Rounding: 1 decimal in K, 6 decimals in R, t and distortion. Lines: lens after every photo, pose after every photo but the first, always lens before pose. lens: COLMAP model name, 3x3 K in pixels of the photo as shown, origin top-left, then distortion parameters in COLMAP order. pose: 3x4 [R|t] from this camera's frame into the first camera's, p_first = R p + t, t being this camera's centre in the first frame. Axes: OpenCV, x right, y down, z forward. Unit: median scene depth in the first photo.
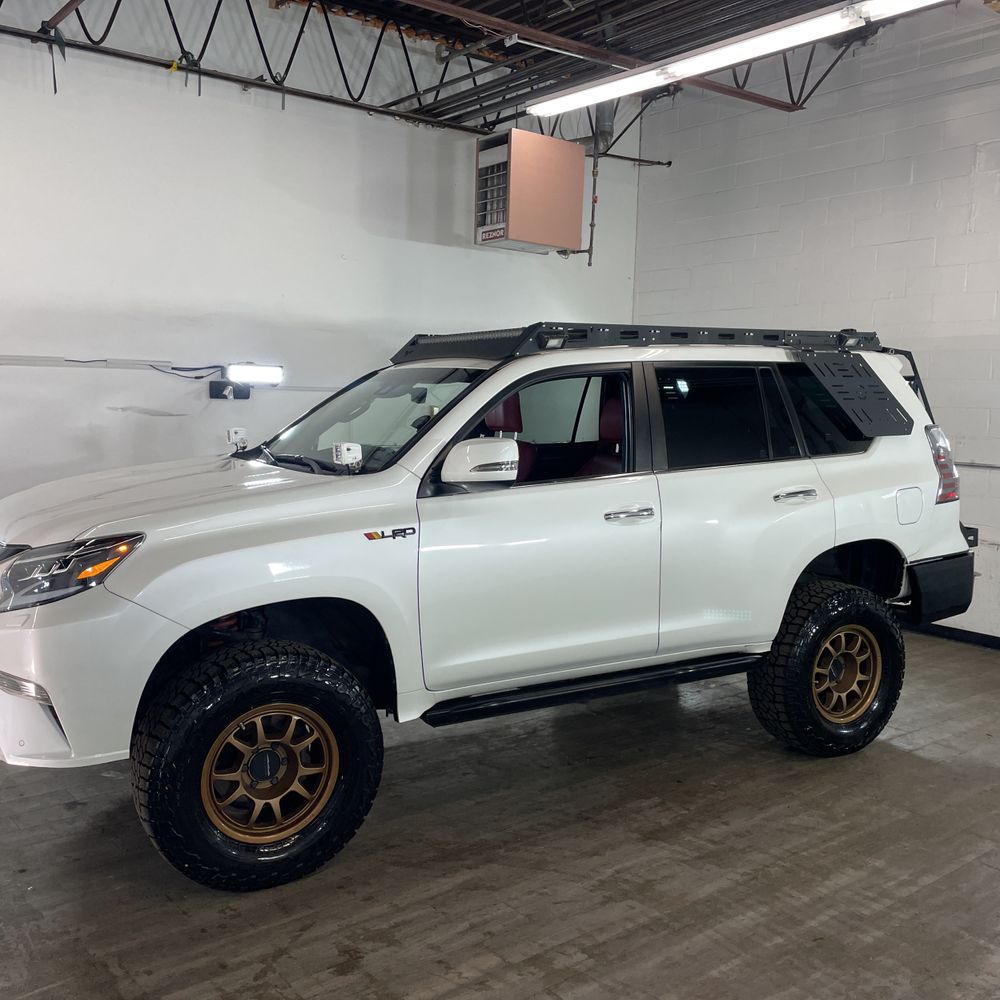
lens RADIAL K [[1015.3, 0, 499.8], [0, 1015.3, 481.2], [0, 0, 1]] dist [0.113478, -0.182603]
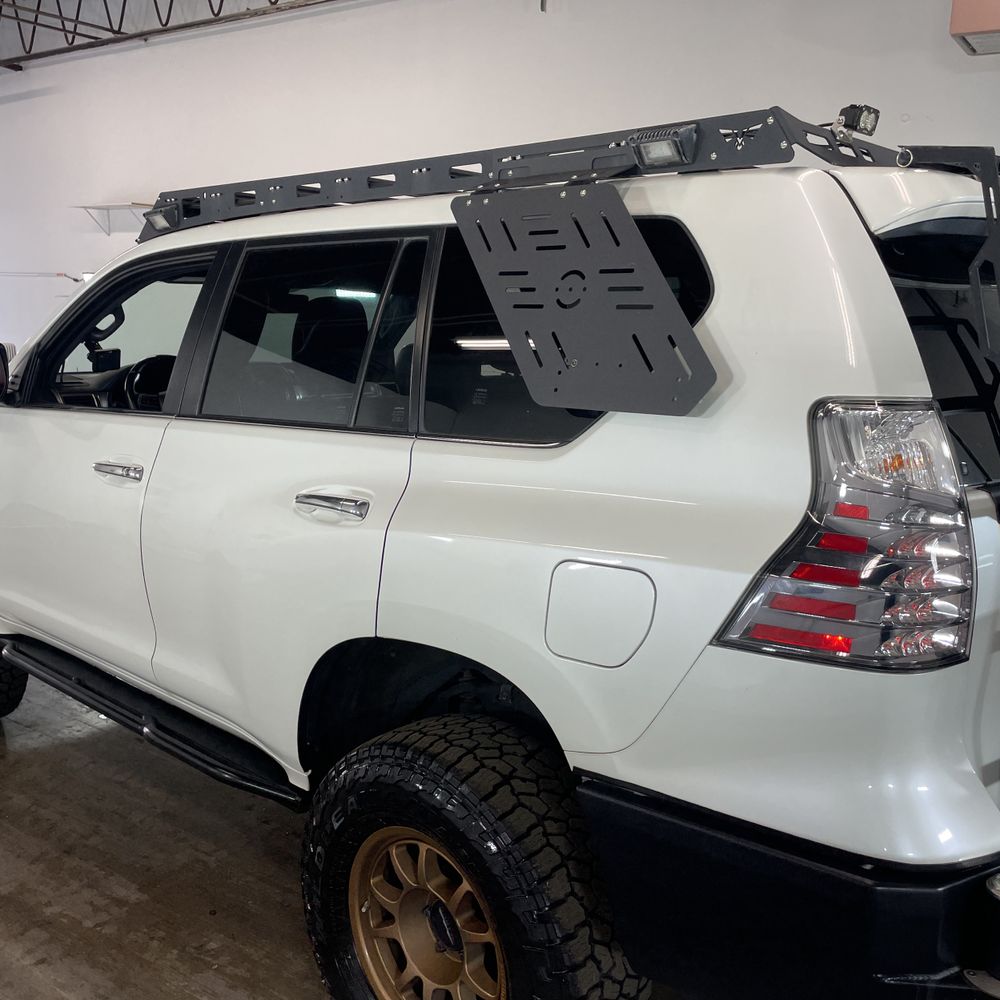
lens RADIAL K [[1026.0, 0, 518.1], [0, 1026.0, 482.4], [0, 0, 1]] dist [0.077067, -0.103818]
pose [[0.300272, 0.151672, -0.941718, 0.818122], [-0.104408, 0.986571, 0.125605, -0.070569], [0.948122, 0.060608, 0.312075, 0.992165]]
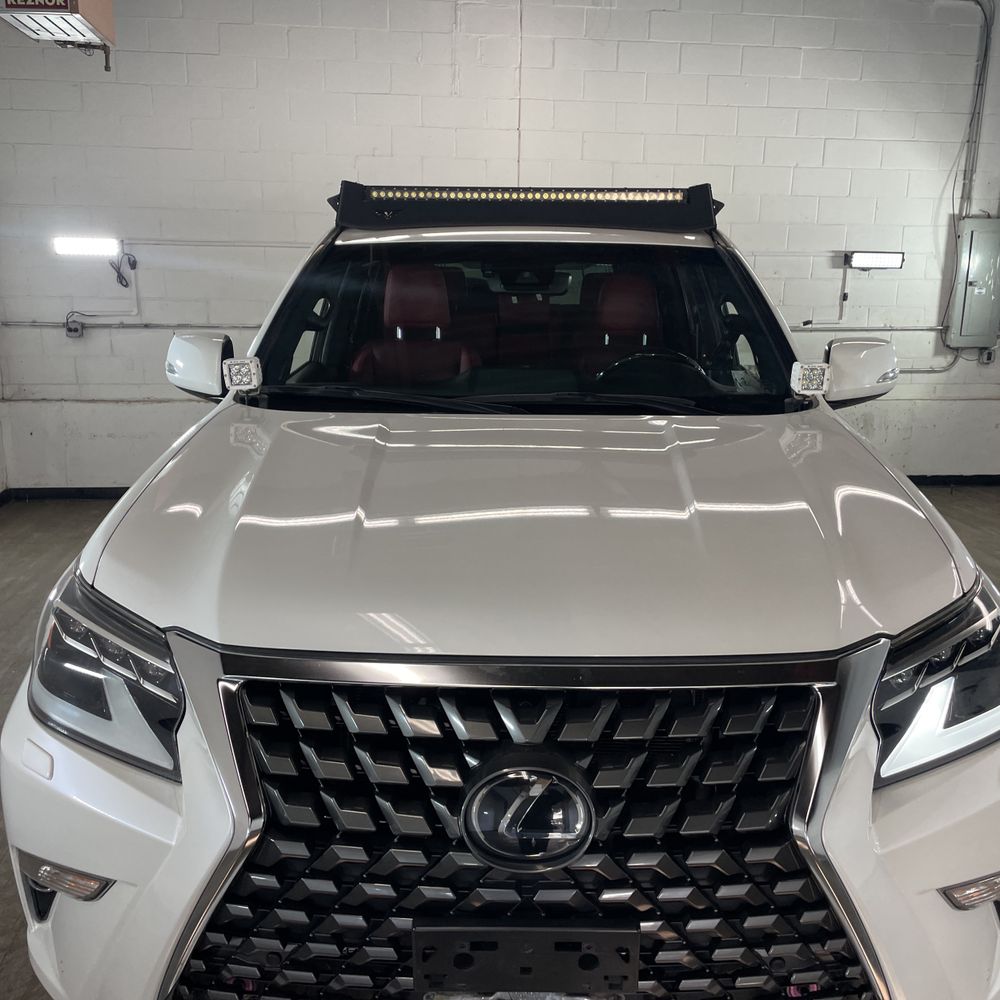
lens RADIAL K [[1008.1, 0, 510.5], [0, 1008.1, 501.3], [0, 0, 1]] dist [0.106744, -0.144515]
pose [[0.510688, -0.210758, 0.833534, -0.725714], [0.068153, 0.976362, 0.205116, -0.088595], [-0.857060, -0.047943, 0.512981, 0.694150]]
